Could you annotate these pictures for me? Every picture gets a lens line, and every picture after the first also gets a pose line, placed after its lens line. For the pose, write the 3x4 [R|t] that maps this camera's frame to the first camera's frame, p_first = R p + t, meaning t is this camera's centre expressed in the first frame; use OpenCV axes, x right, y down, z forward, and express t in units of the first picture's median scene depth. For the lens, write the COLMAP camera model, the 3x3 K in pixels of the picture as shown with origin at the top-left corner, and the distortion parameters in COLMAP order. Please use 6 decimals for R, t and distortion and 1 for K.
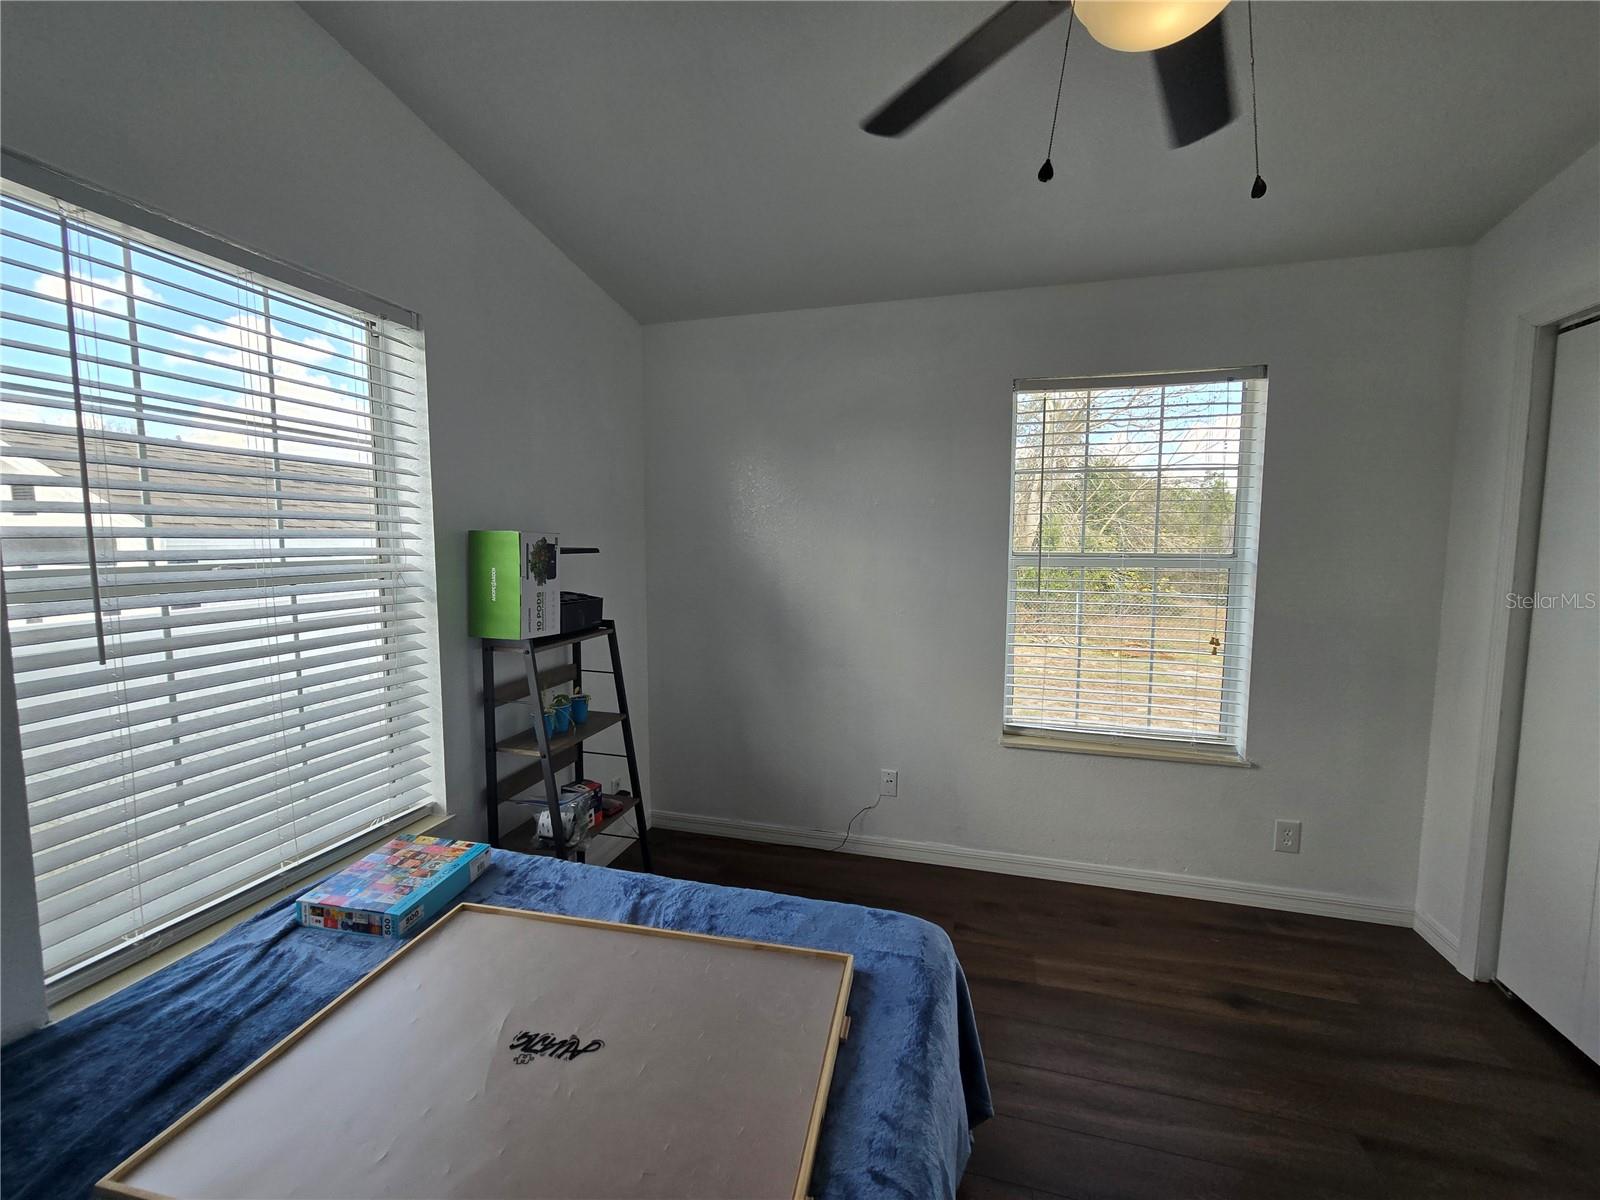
lens RADIAL K [[660.1, 0, 797.1], [0, 660.1, 605.1], [0, 0, 1]] dist [-0.002801, 0.001163]
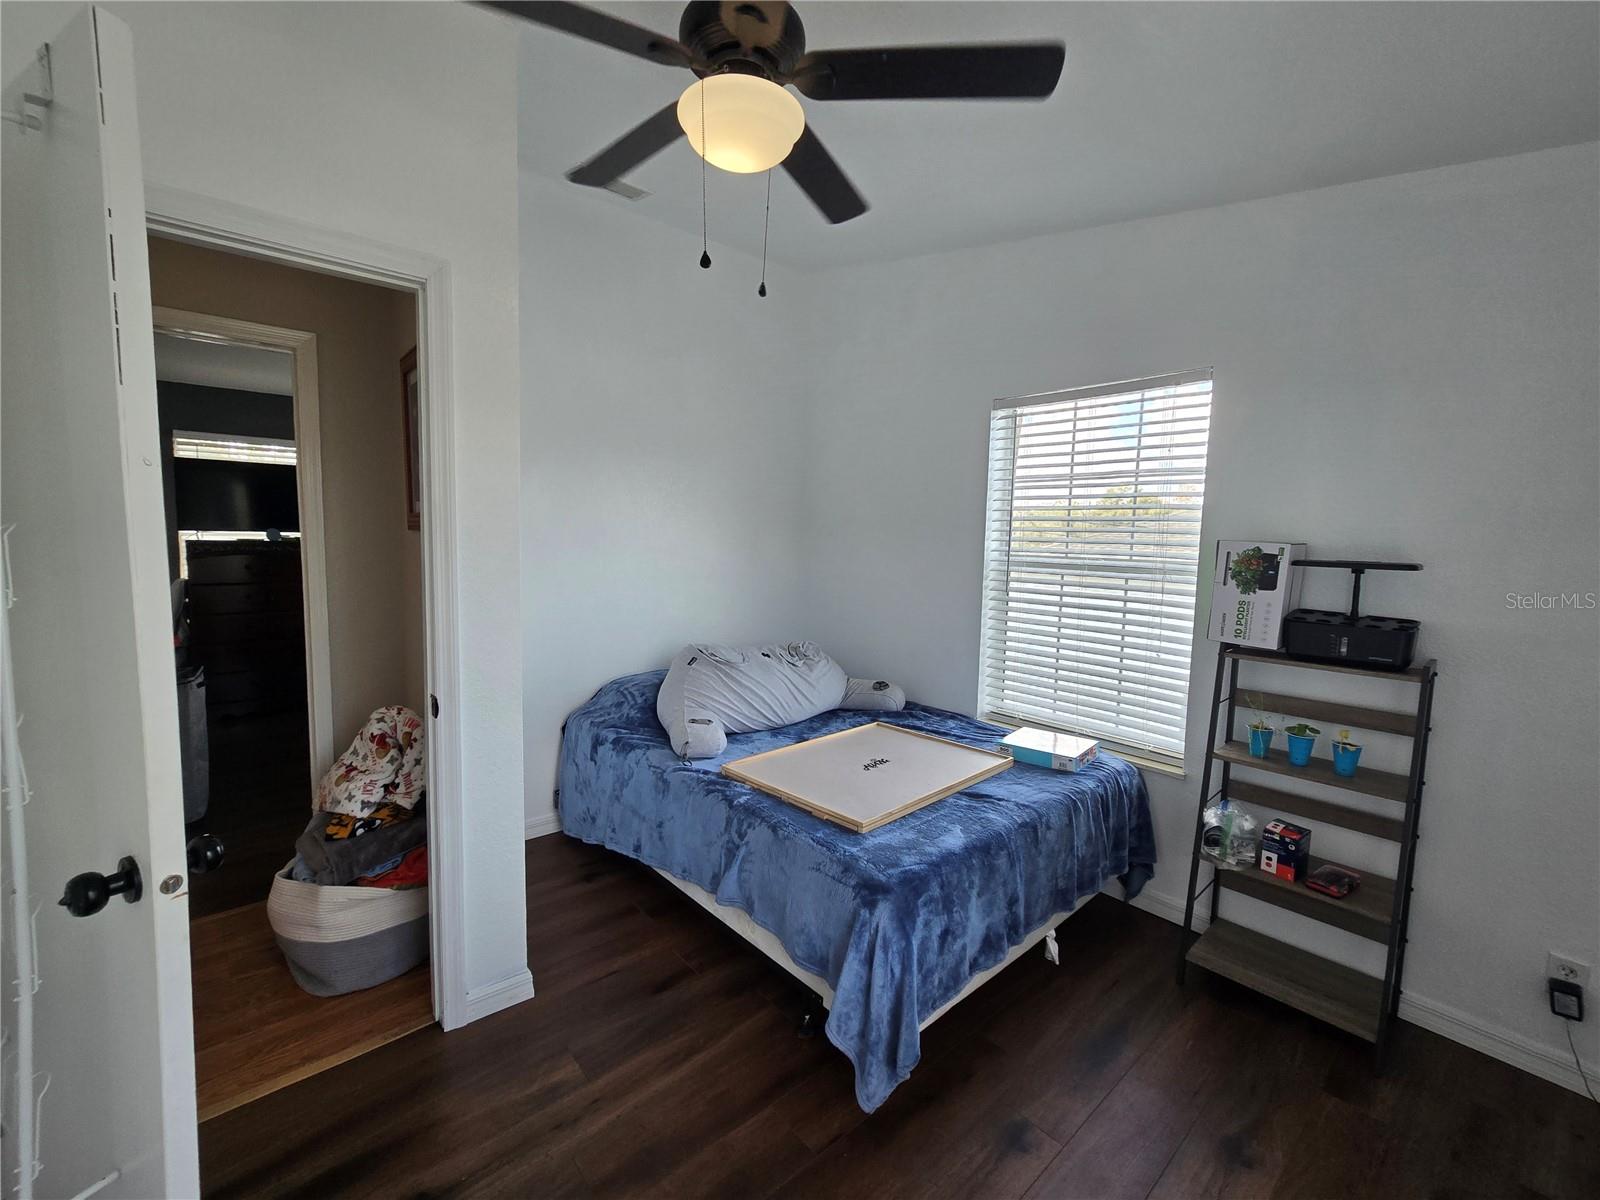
lens RADIAL K [[660.1, 0, 798.1], [0, 660.1, 592.6], [0, 0, 1]] dist [-0.002801, 0.001163]
pose [[-0.561304, 0.063258, -0.825188, 0.825413], [-0.100909, 0.984404, 0.144103, -0.108026], [0.821435, 0.164154, -0.546167, 0.985408]]
